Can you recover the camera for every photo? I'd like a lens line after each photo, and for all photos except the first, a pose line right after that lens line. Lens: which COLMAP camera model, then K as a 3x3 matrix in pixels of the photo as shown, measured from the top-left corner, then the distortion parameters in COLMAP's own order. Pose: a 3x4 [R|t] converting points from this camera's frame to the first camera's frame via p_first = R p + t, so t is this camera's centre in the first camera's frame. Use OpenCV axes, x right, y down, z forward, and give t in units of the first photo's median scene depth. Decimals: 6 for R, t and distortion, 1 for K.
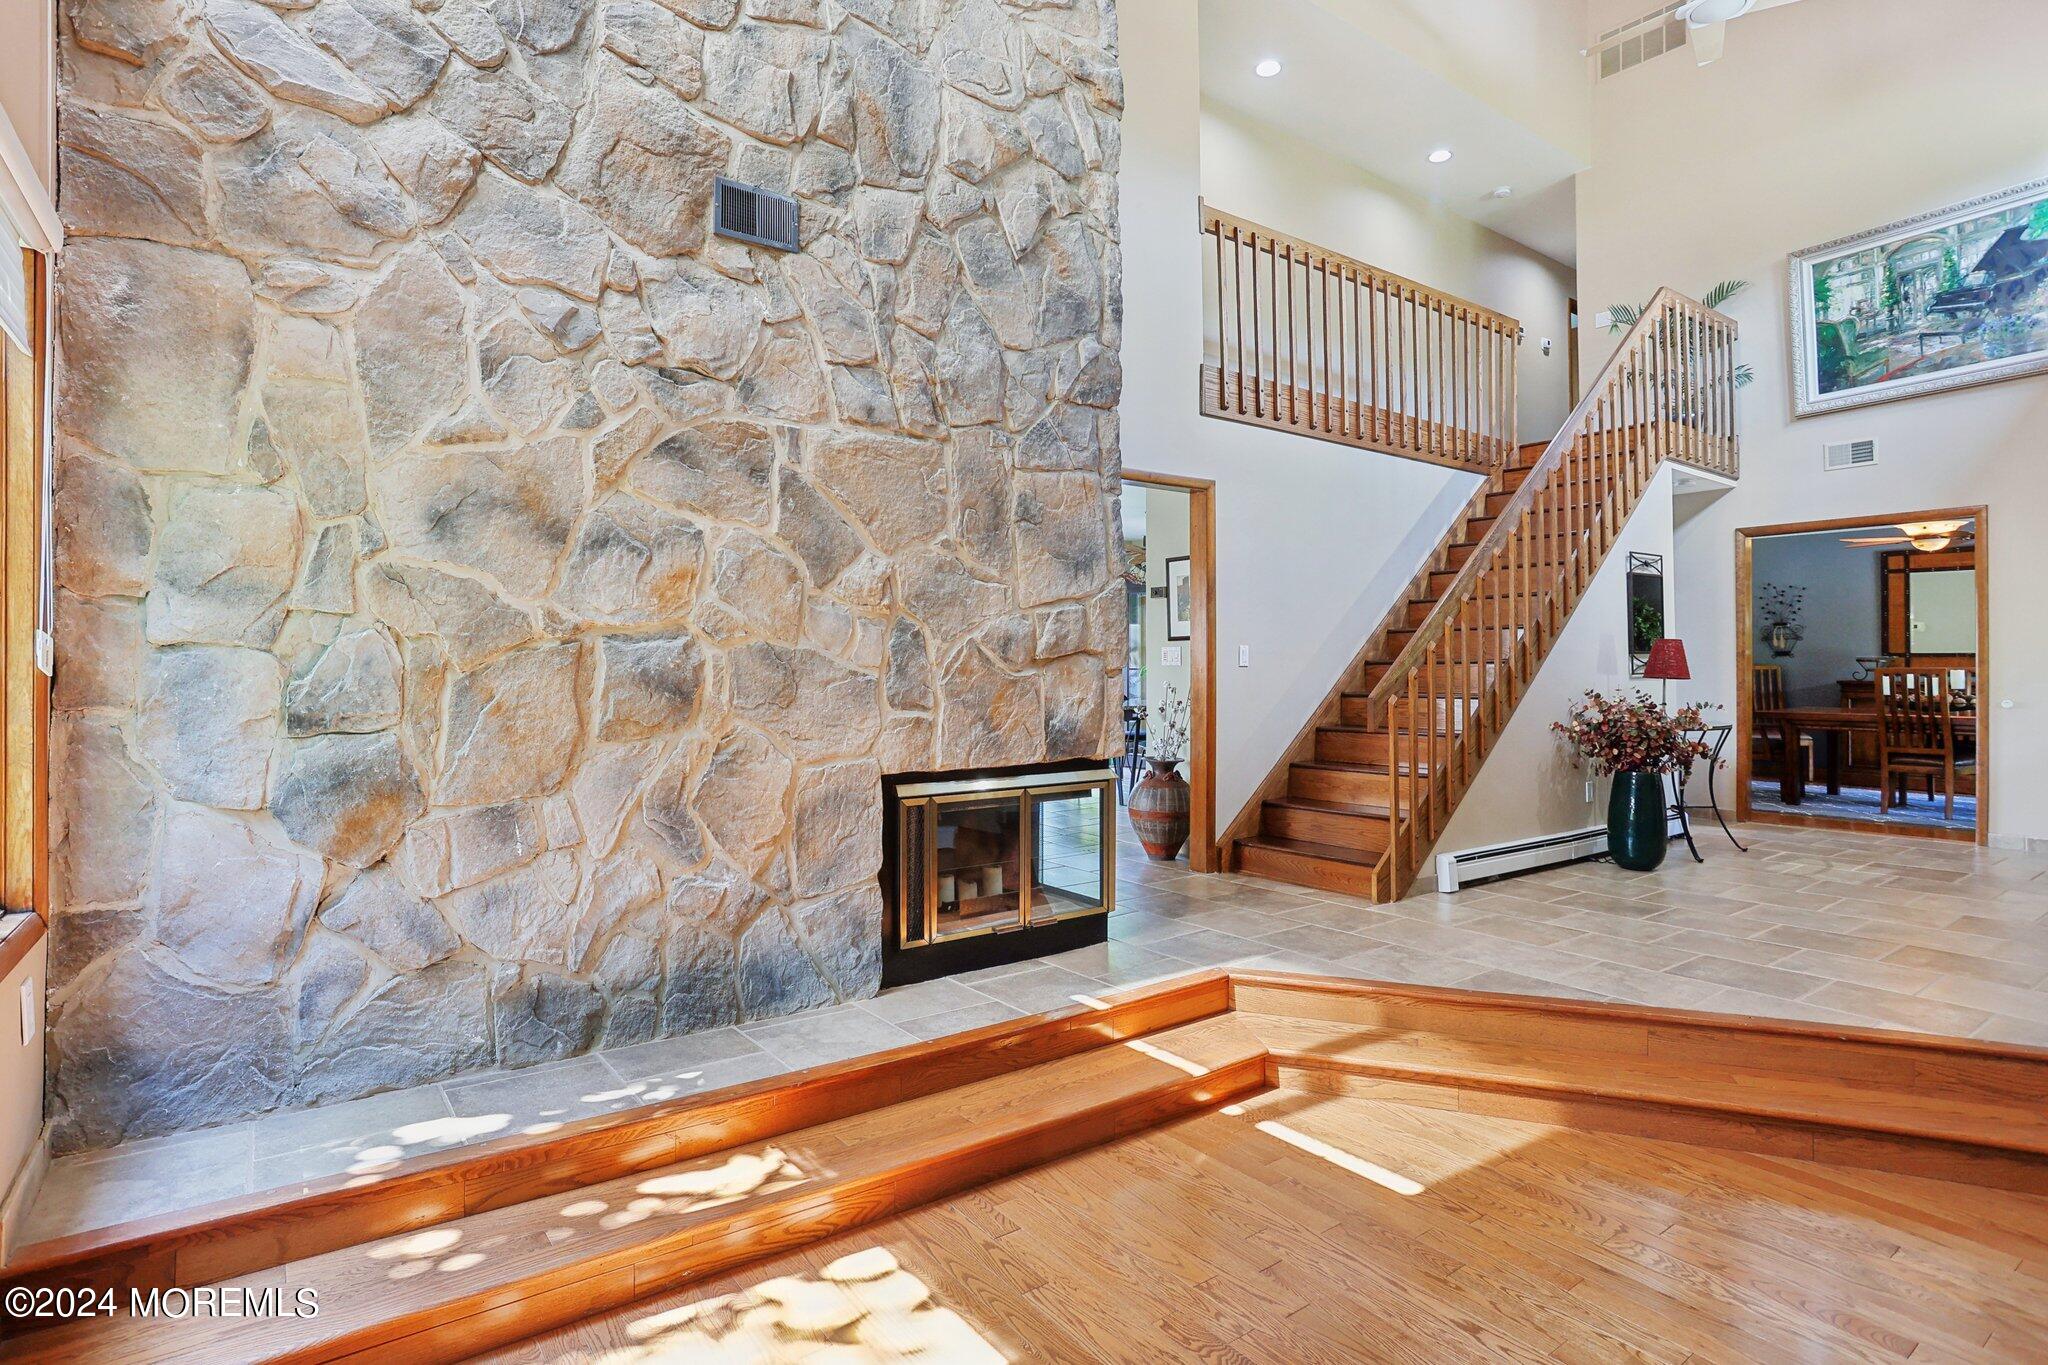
lens RADIAL K [[1037.7, 0, 1034.6], [0, 1037.7, 675.1], [0, 0, 1]] dist [-0.058113, 0.031167]
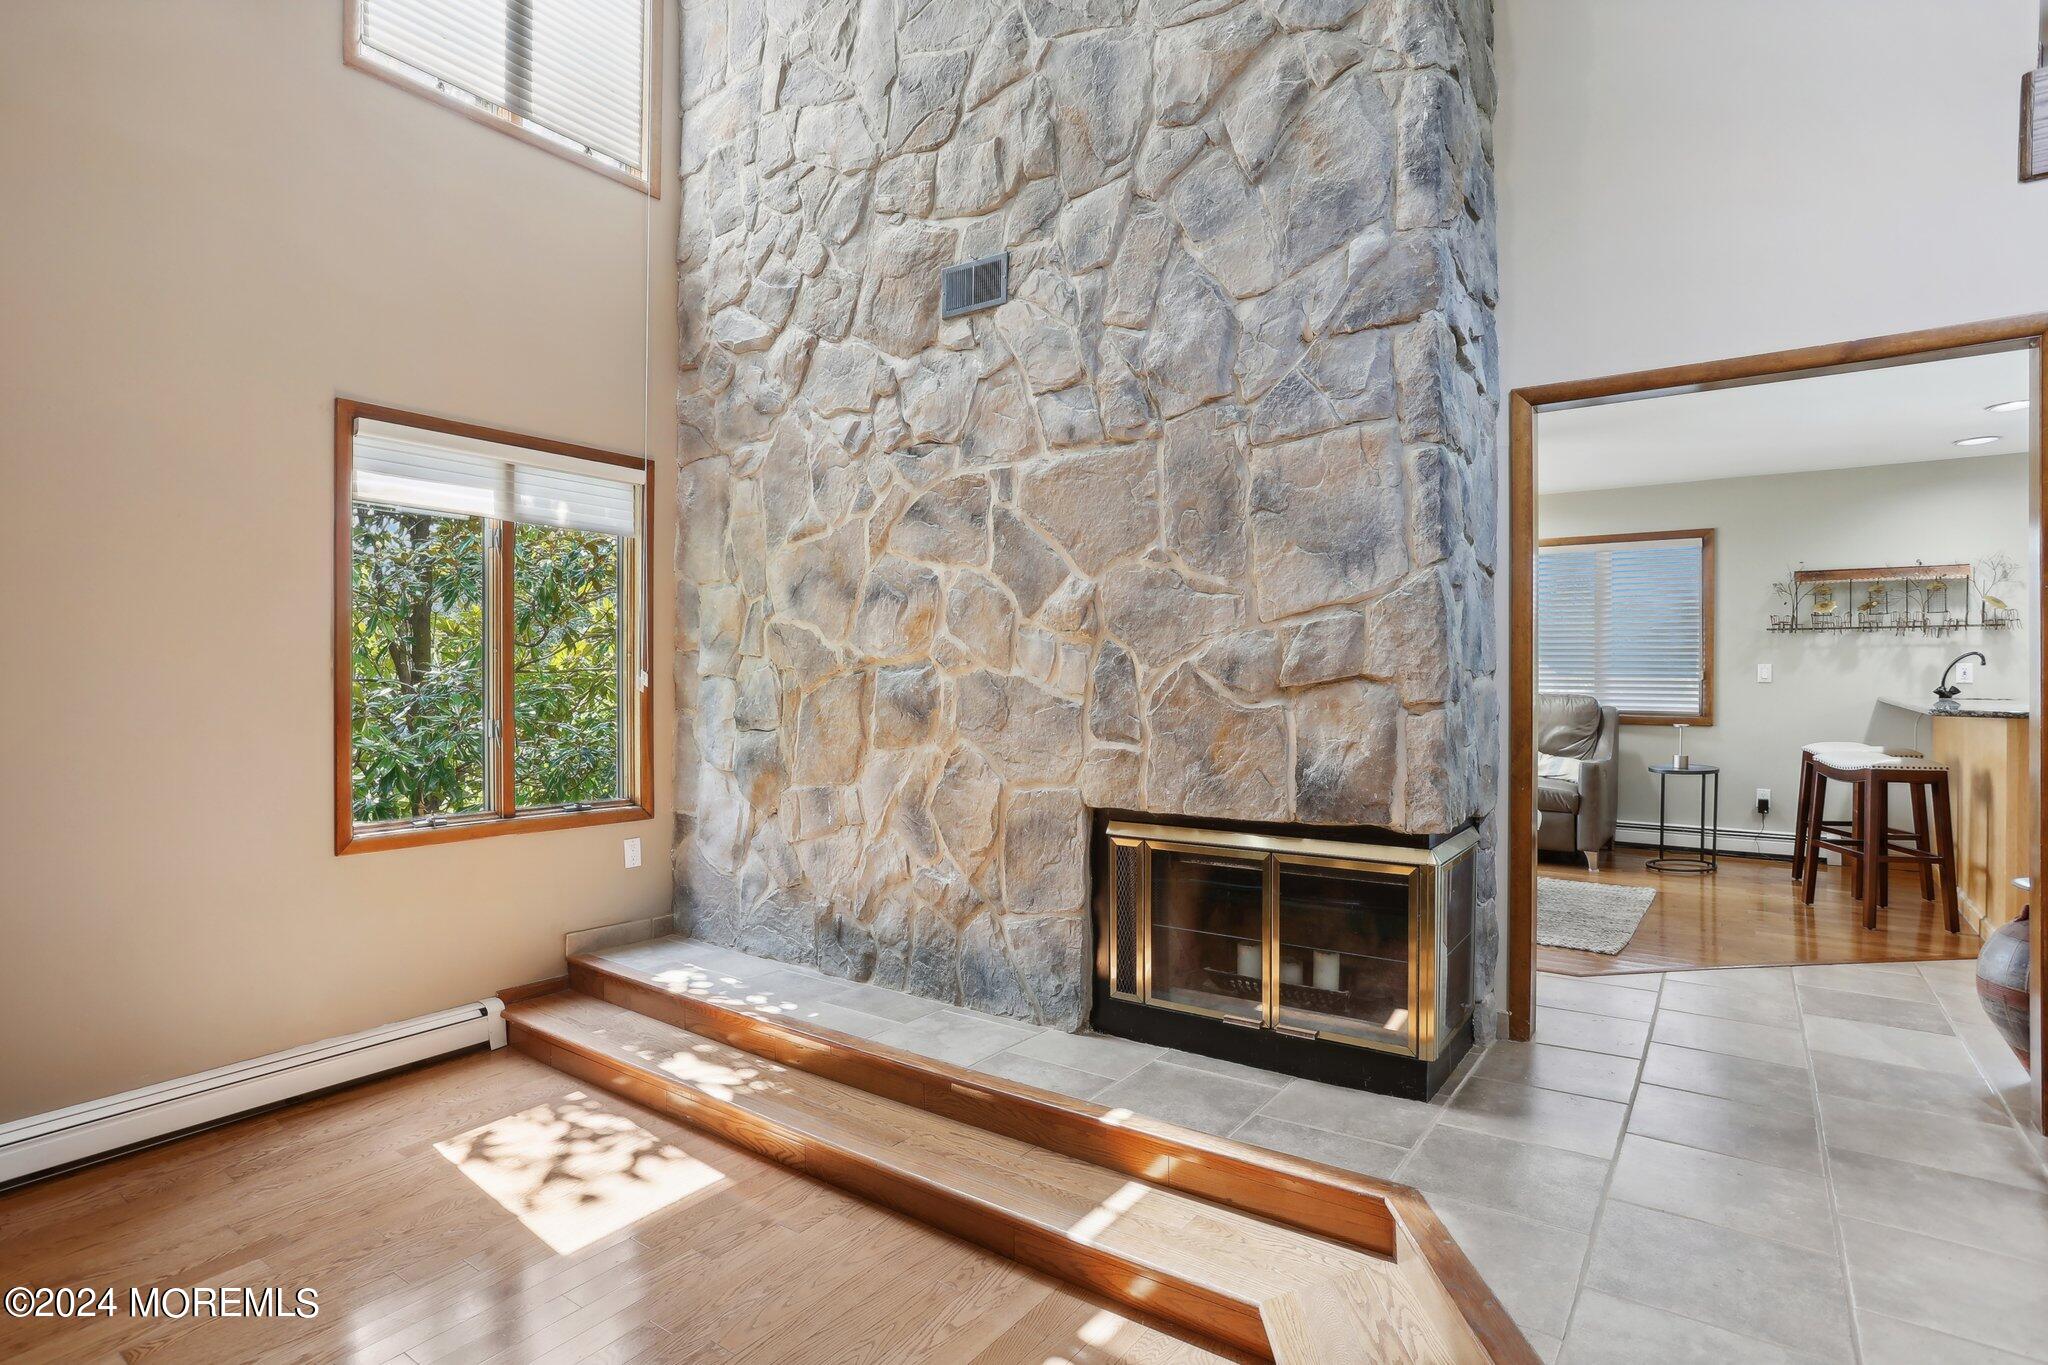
lens RADIAL K [[1037.7, 0, 1026.7], [0, 1037.7, 675.0], [0, 0, 1]] dist [-0.058113, 0.031167]
pose [[0.320817, 0.008504, -0.947103, 0.813148], [-0.004086, 0.999963, 0.007594, -0.035746], [0.947132, 0.001434, 0.320840, 0.701524]]
